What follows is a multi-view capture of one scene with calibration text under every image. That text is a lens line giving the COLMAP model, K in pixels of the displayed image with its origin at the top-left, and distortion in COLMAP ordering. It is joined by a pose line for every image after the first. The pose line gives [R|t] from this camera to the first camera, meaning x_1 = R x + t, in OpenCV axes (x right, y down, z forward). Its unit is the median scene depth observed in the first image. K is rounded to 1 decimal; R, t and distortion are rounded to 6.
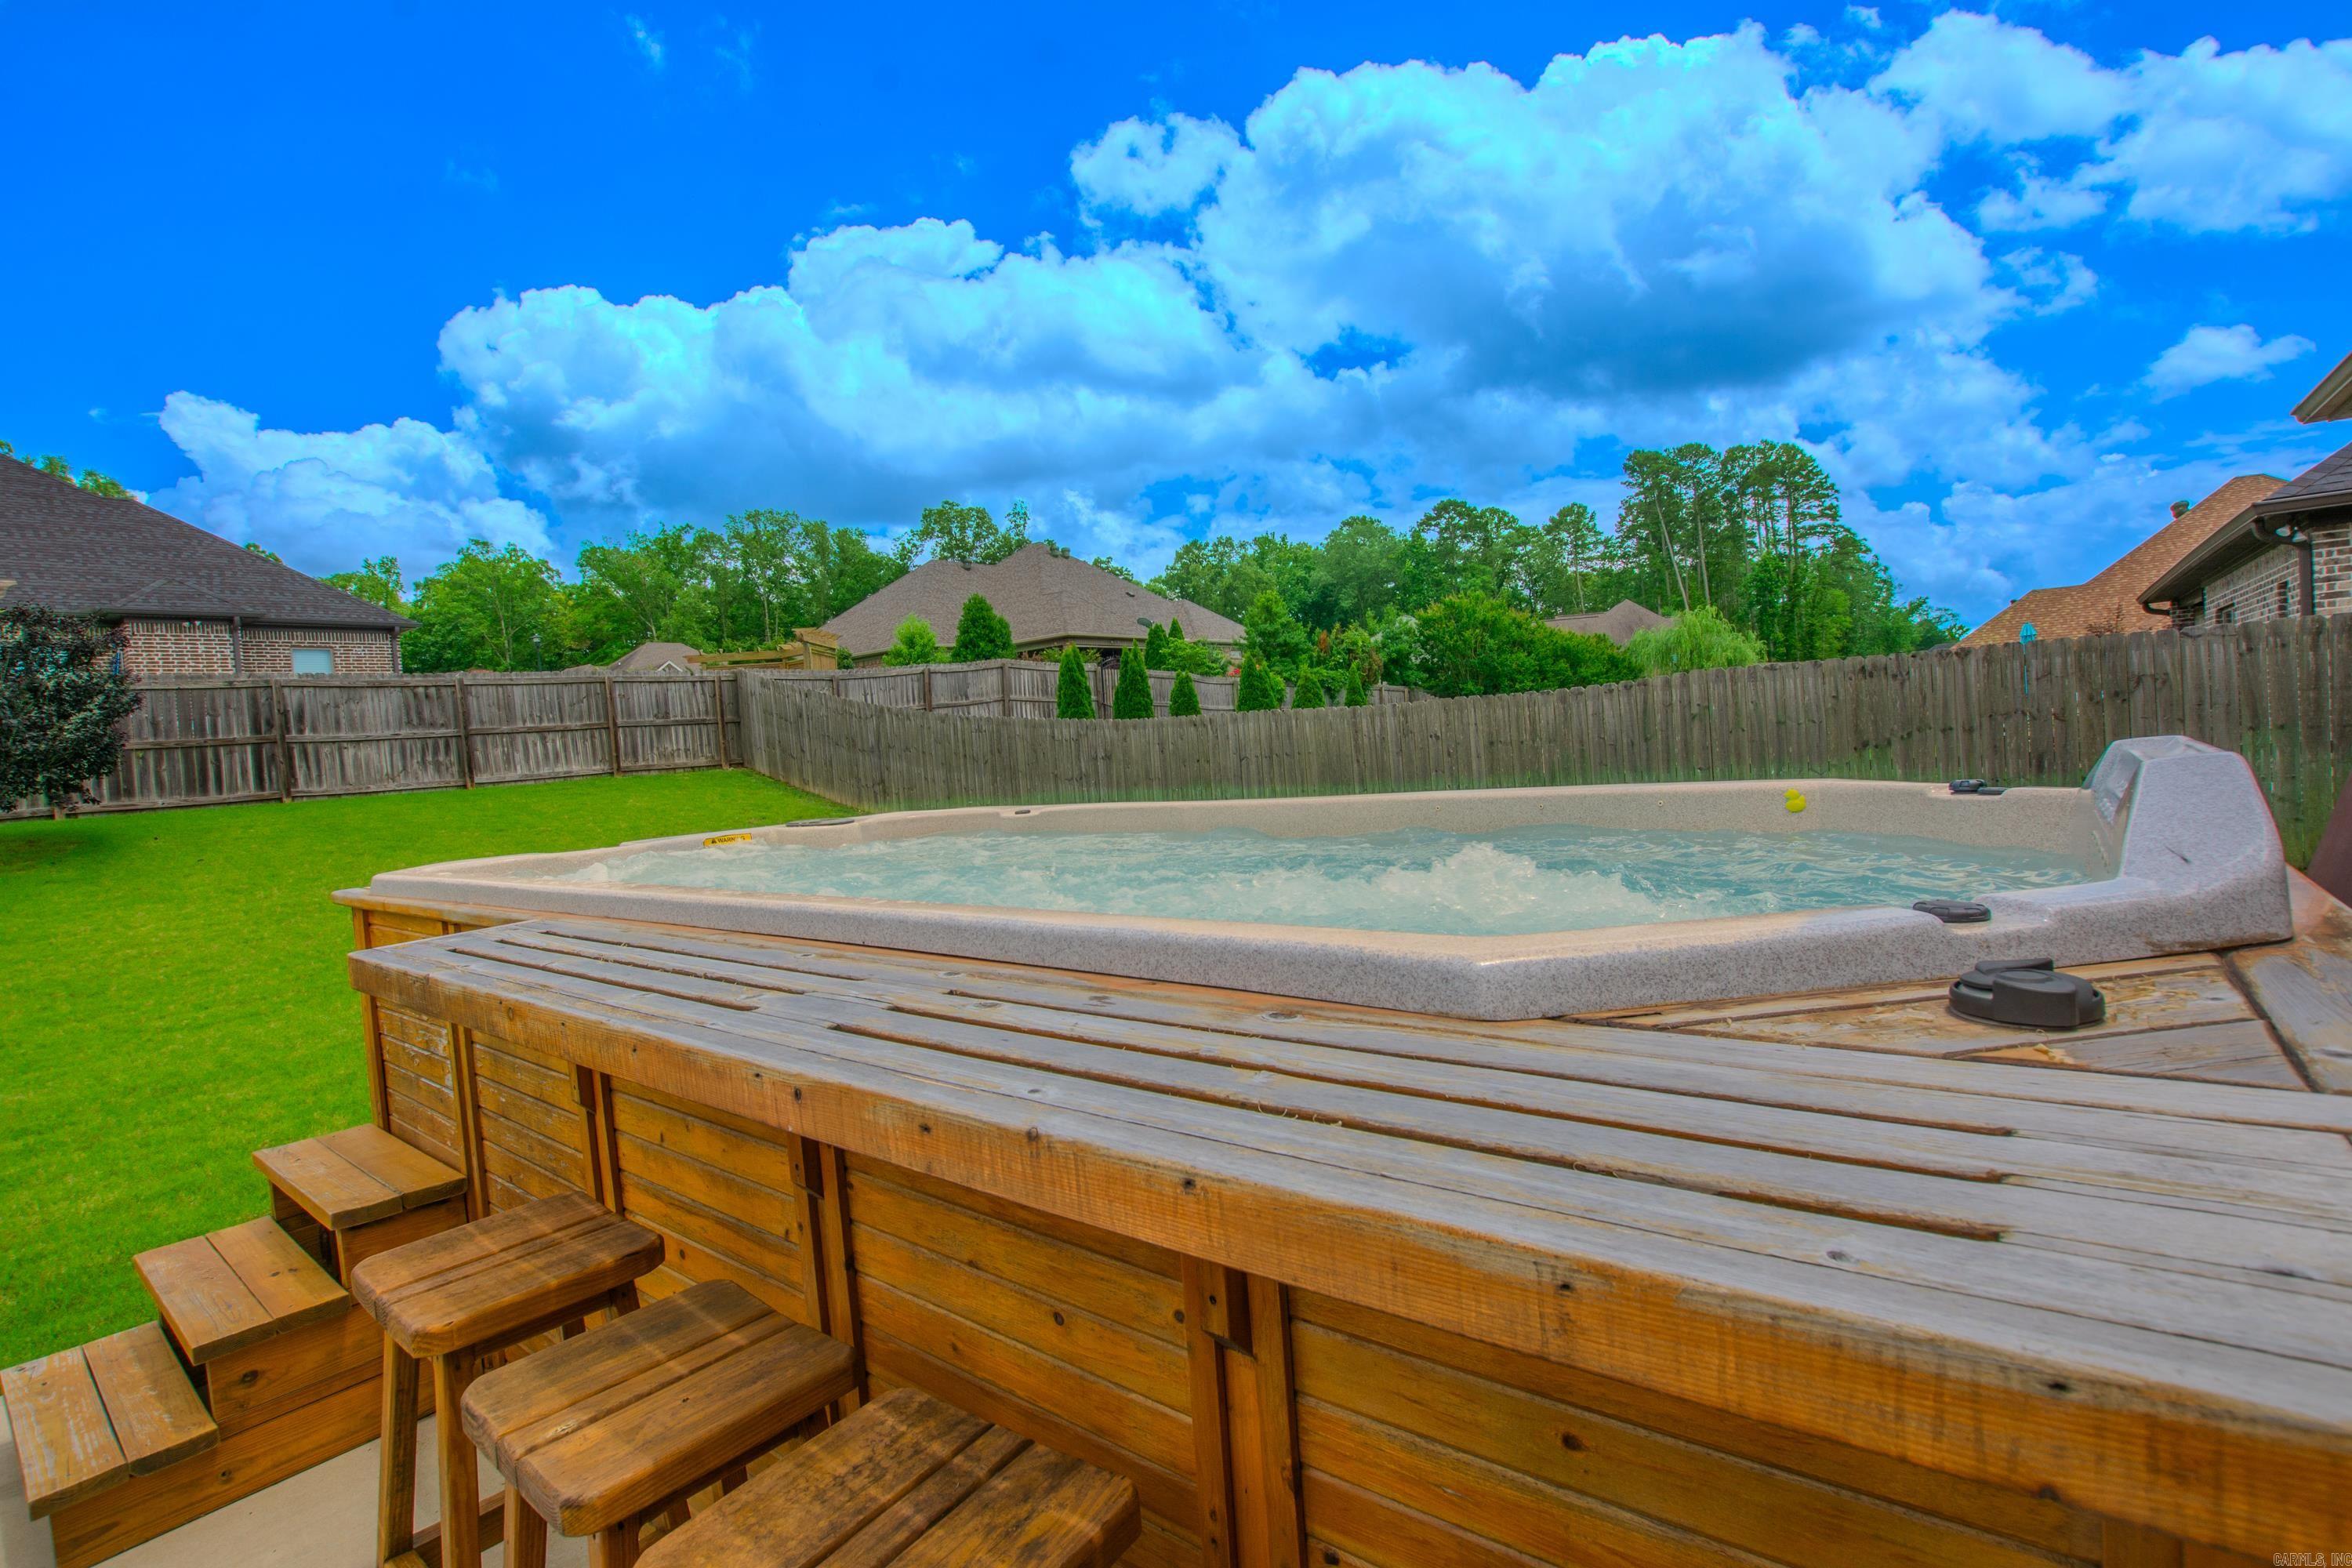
lens RADIAL K [[1113.6, 0, 1153.6], [0, 1113.6, 782.8], [0, 0, 1]] dist [-0.033839, 0.002291]
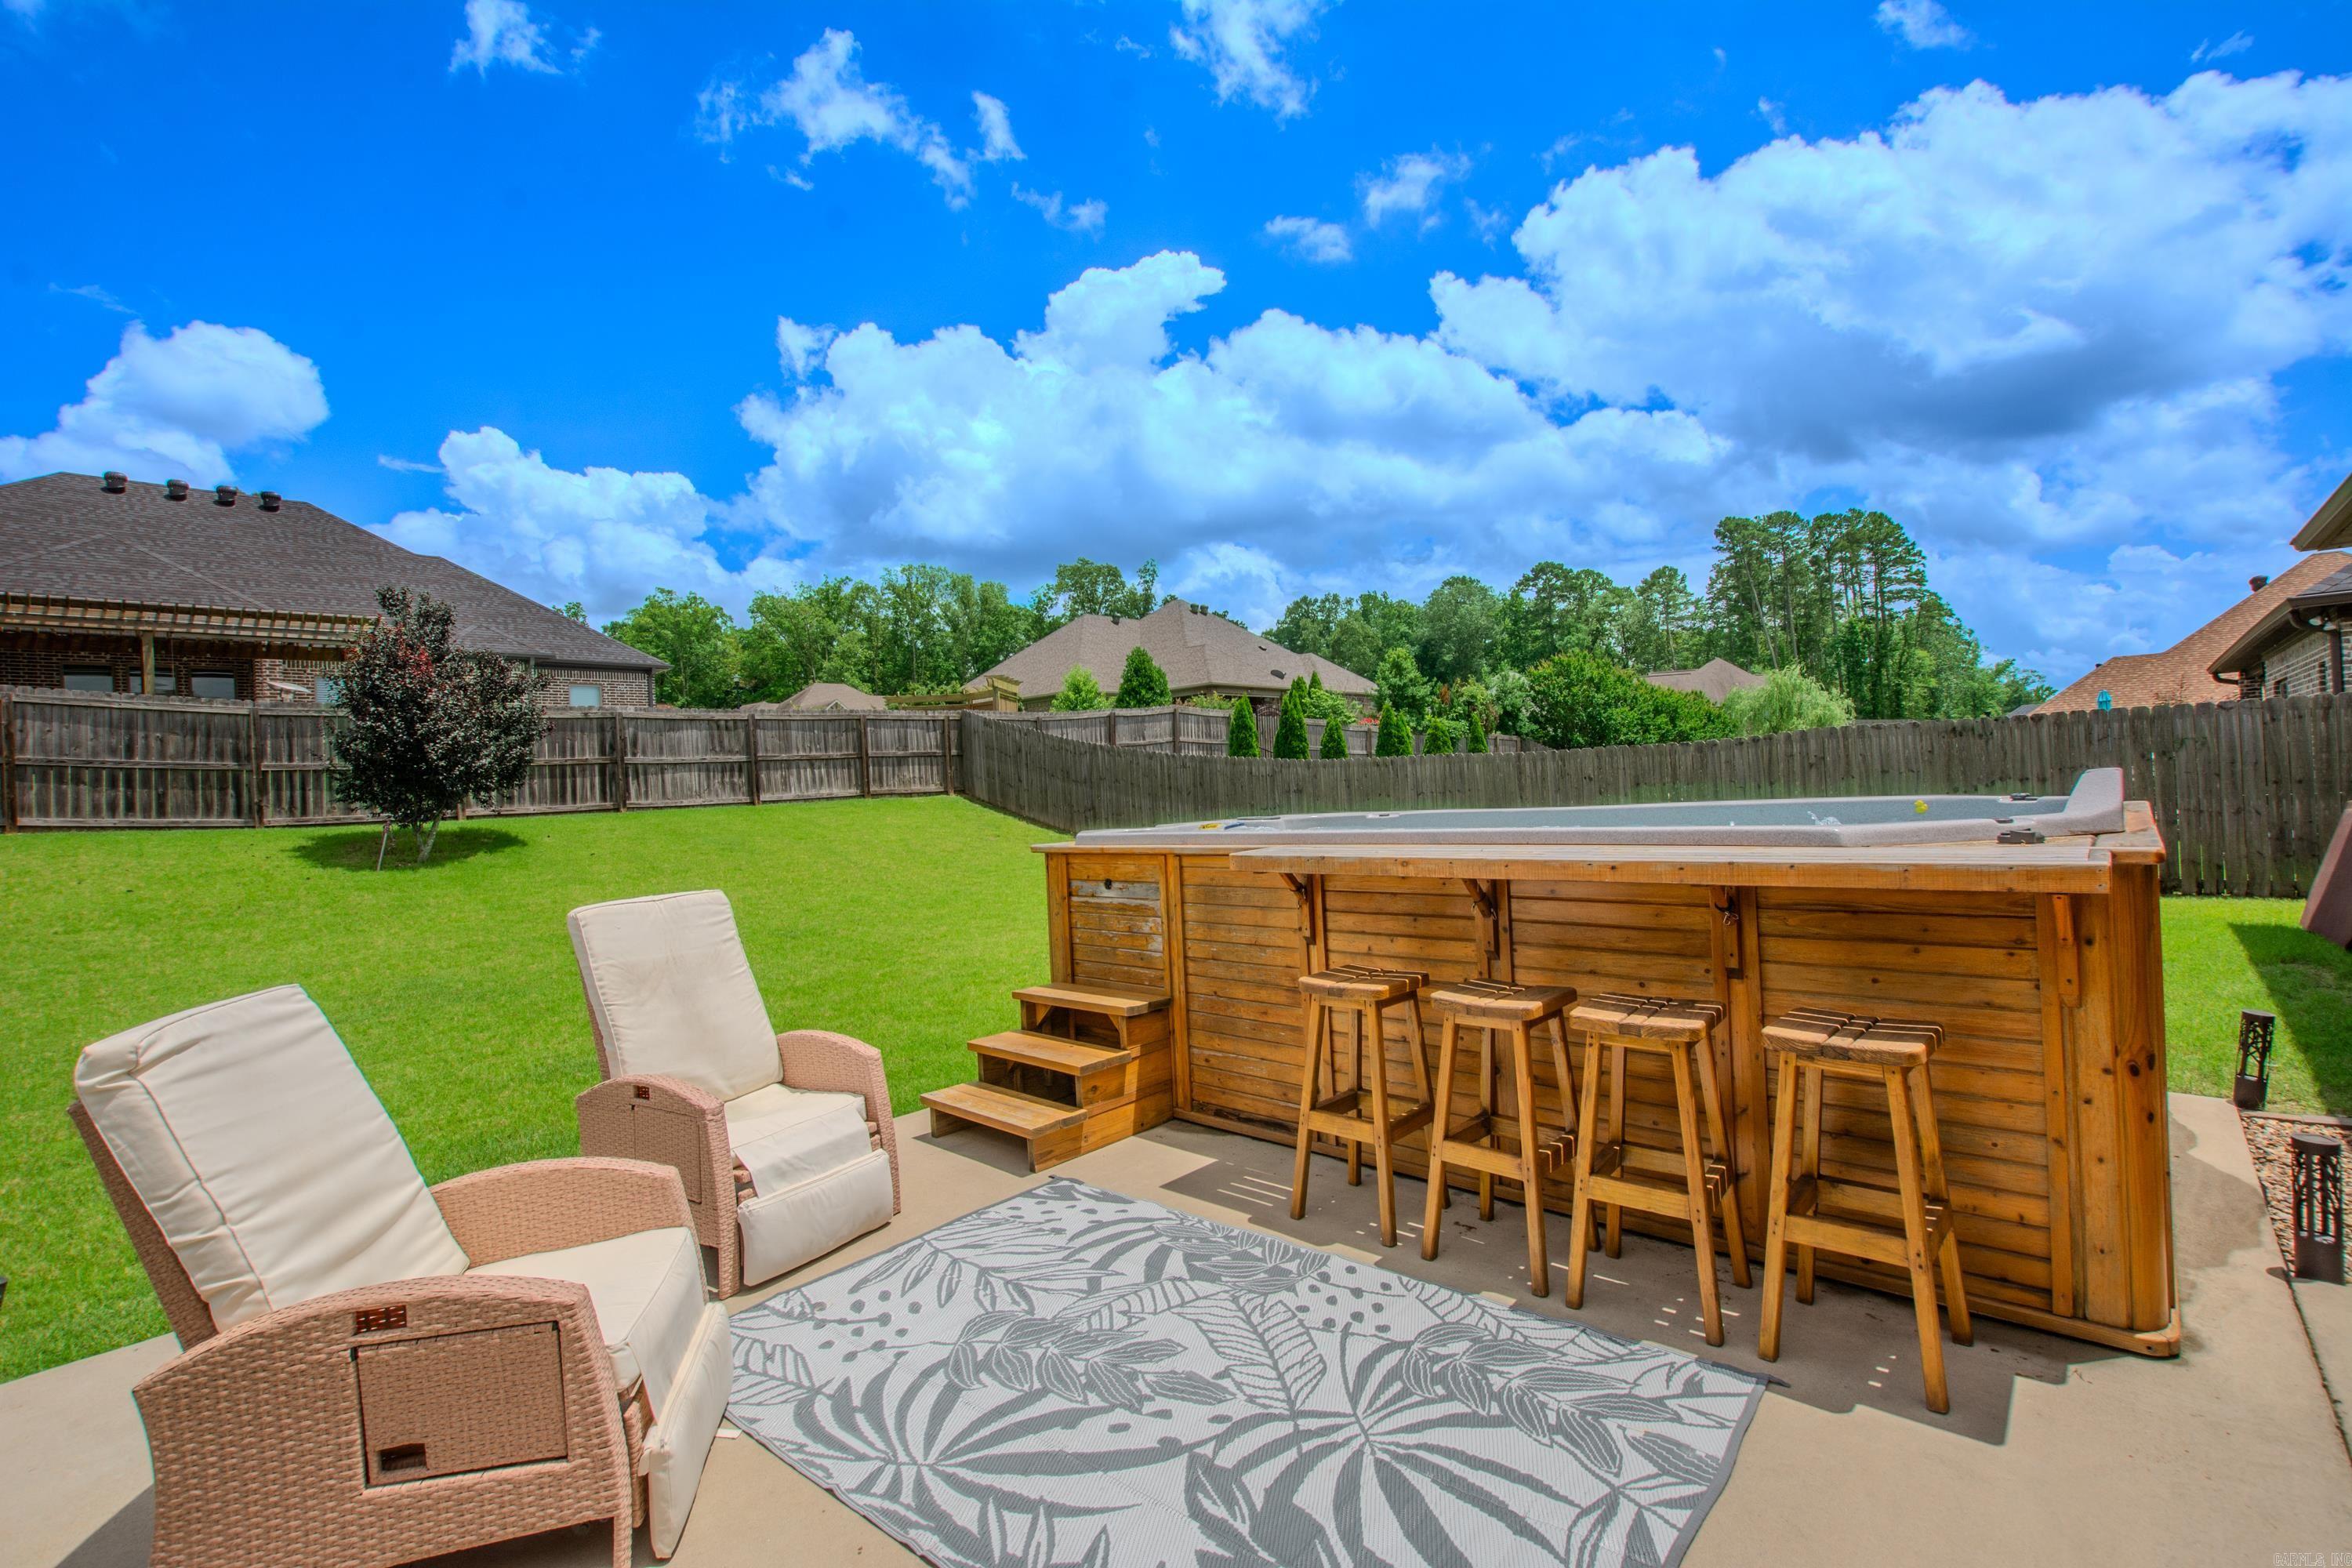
lens RADIAL K [[1054.2, 0, 1183.5], [0, 1054.2, 785.0], [0, 0, 1]] dist [-0.024861, -0.000179]
pose [[0.997925, 0.021687, -0.060620, -0.063963], [-0.023763, 0.999148, -0.033739, 0.008308], [0.059837, 0.035110, 0.997591, -0.094866]]
